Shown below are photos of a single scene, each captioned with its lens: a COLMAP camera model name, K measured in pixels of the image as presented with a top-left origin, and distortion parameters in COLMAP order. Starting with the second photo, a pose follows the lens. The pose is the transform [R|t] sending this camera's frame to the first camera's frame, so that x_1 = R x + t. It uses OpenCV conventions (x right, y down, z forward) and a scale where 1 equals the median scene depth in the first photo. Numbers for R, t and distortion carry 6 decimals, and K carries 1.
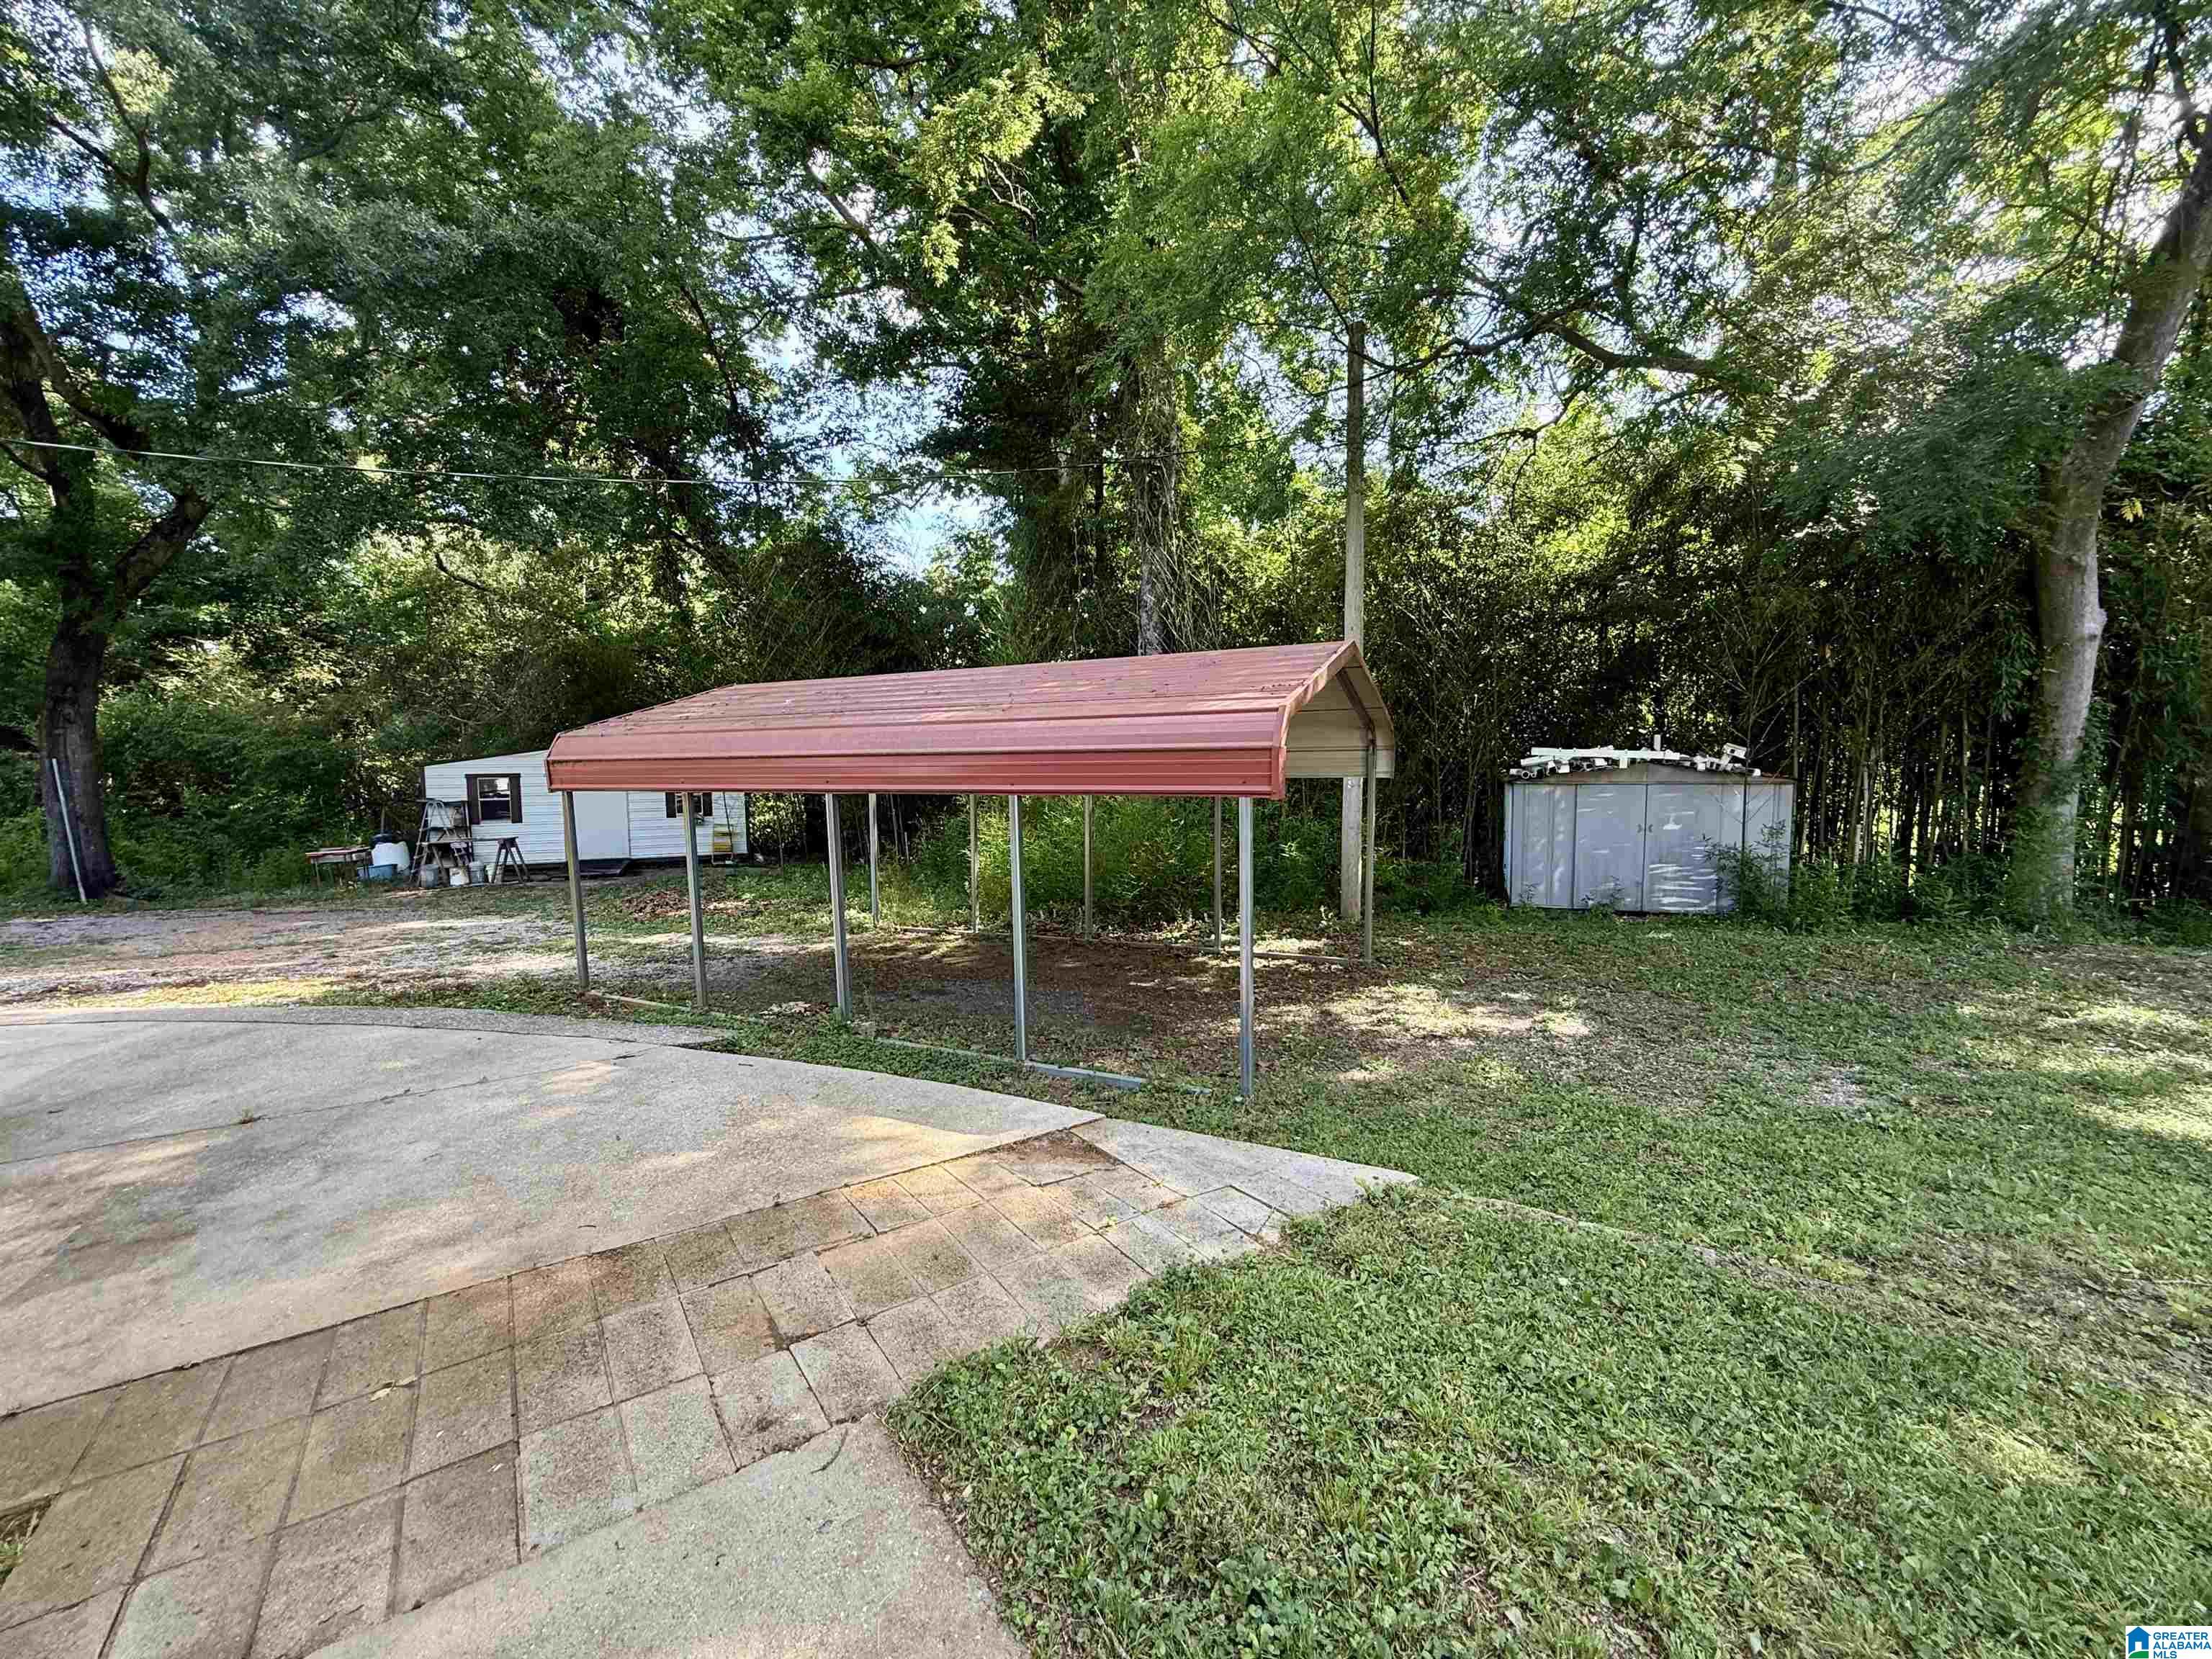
lens RADIAL K [[887.0, 0, 1102.9], [0, 887.0, 820.6], [0, 0, 1]] dist [-0.002754, 0.001126]
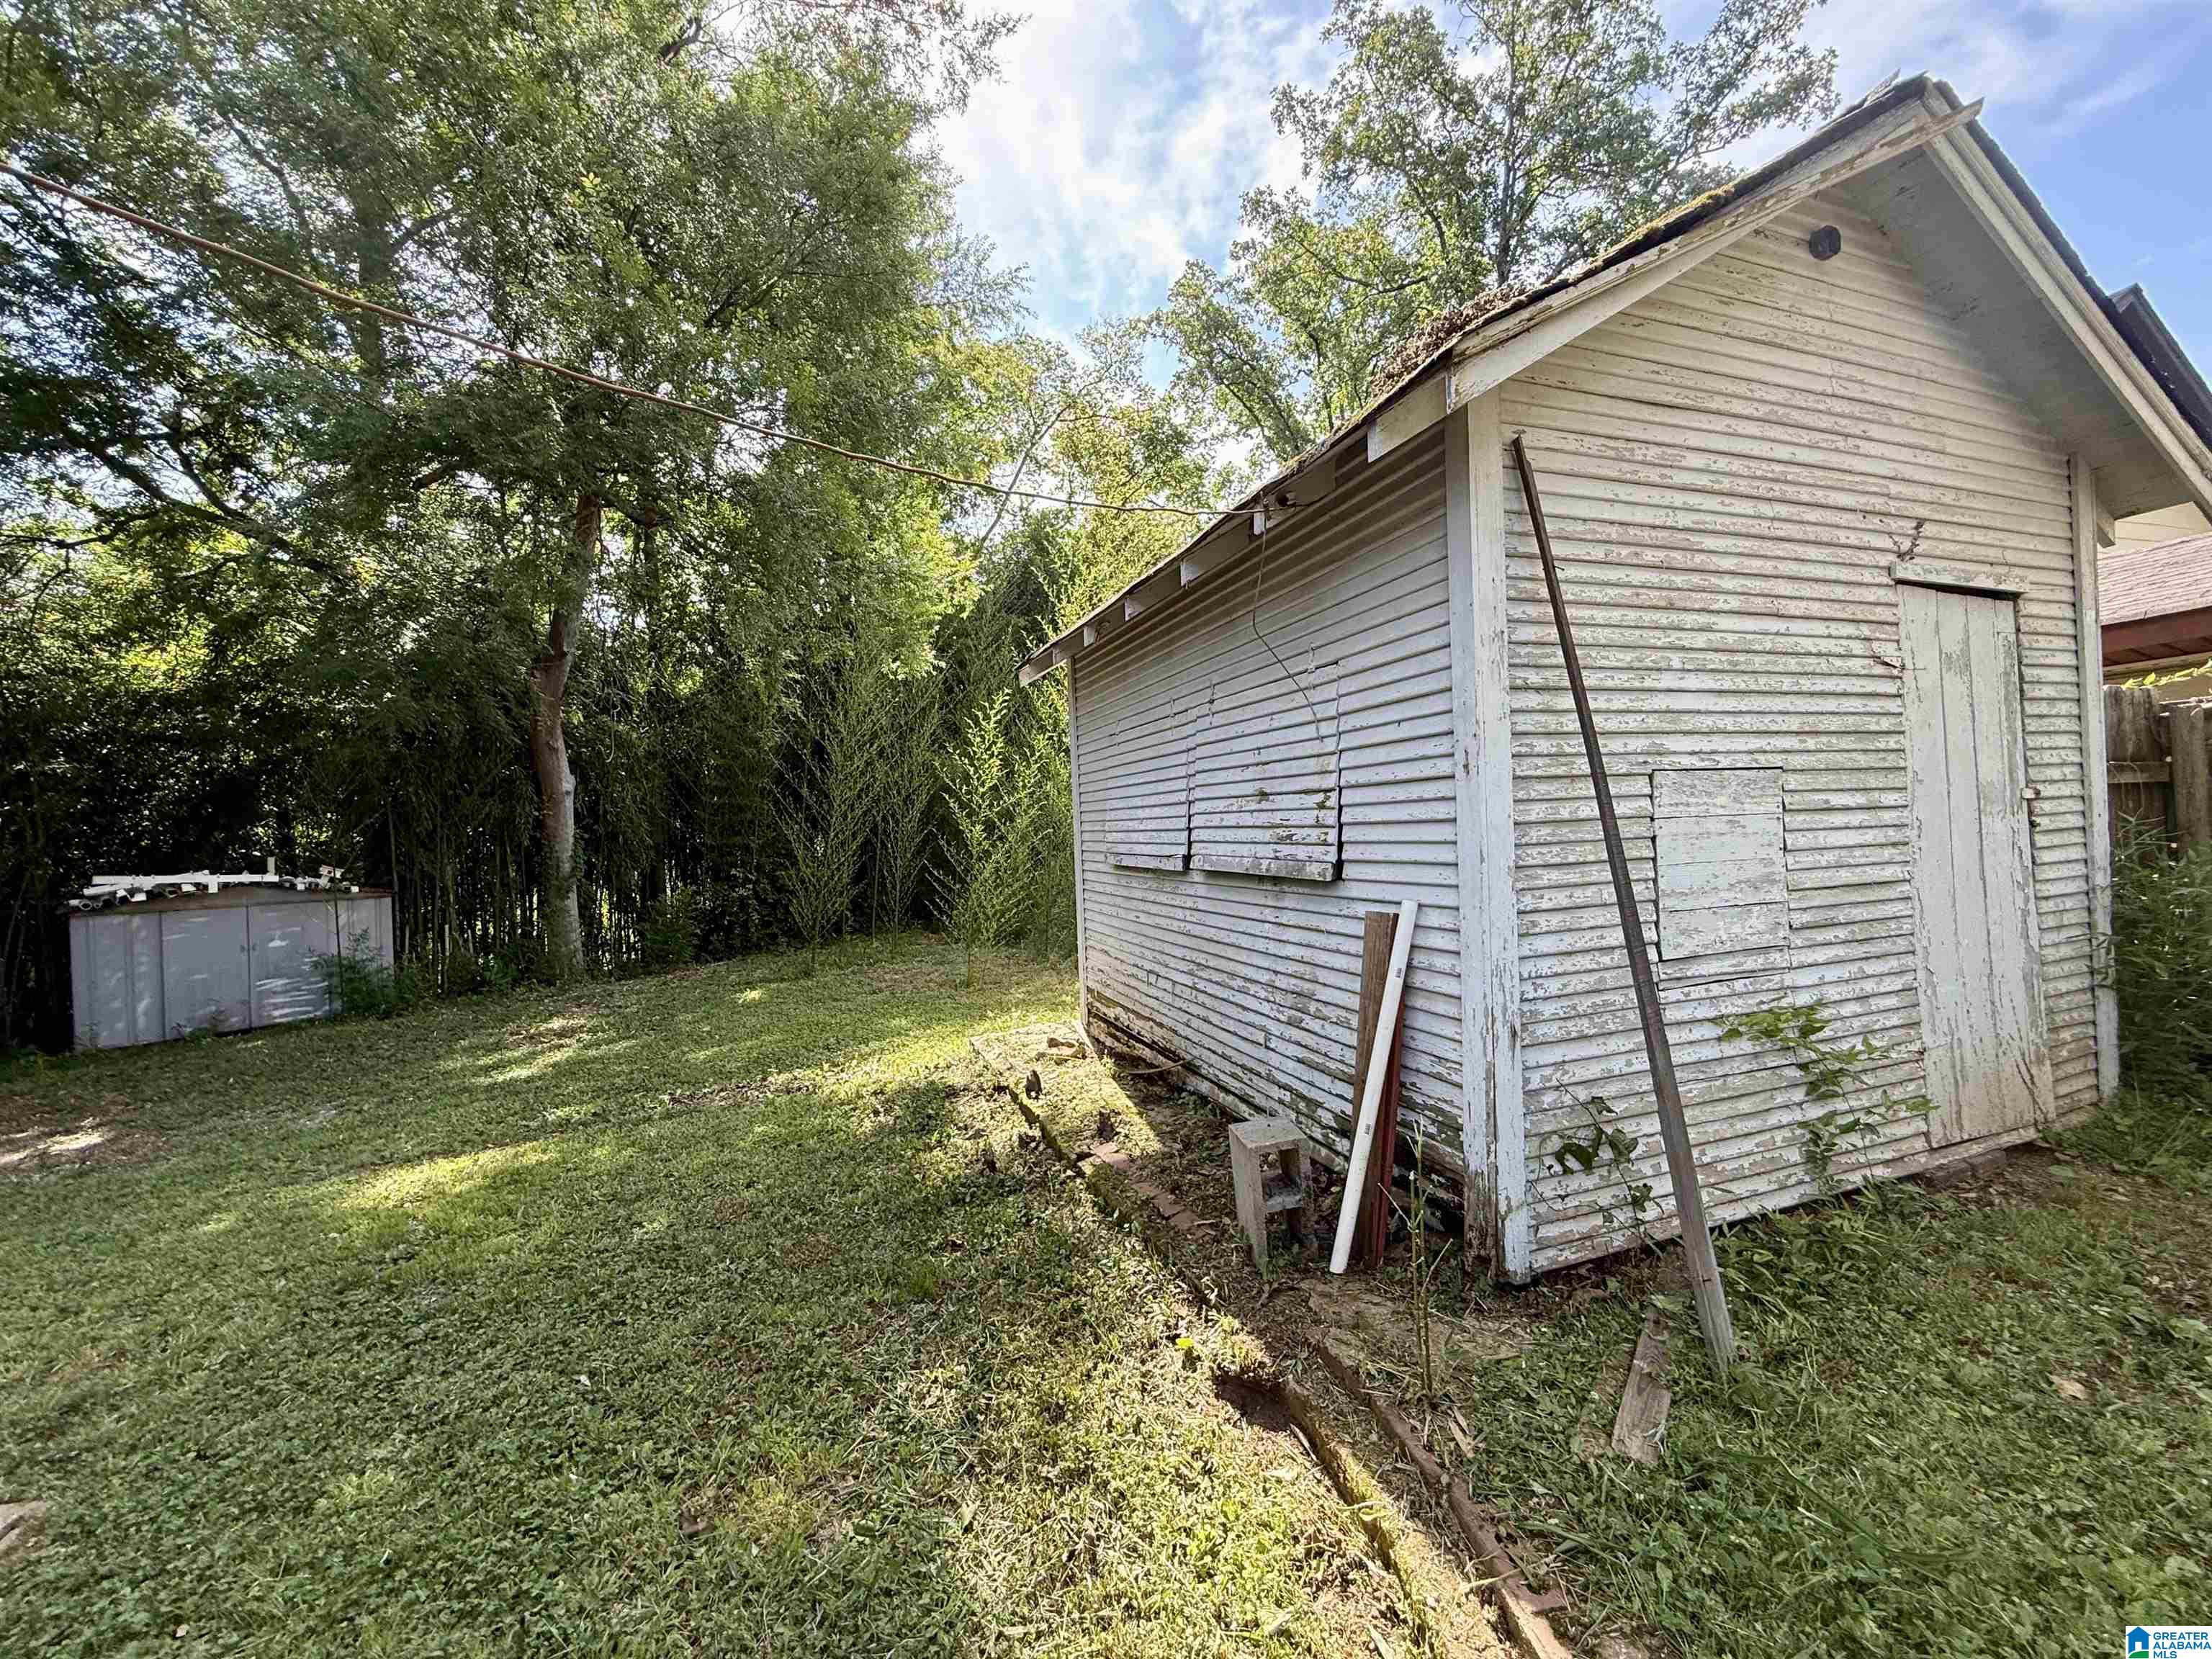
lens RADIAL K [[887.0, 0, 1111.6], [0, 887.0, 826.0], [0, 0, 1]] dist [-0.002754, 0.001126]
pose [[0.323219, 0.006518, 0.946302, -0.031146], [0.102018, 0.993909, -0.041691, 0.008084], [-0.940809, 0.110015, 0.320585, -0.195663]]
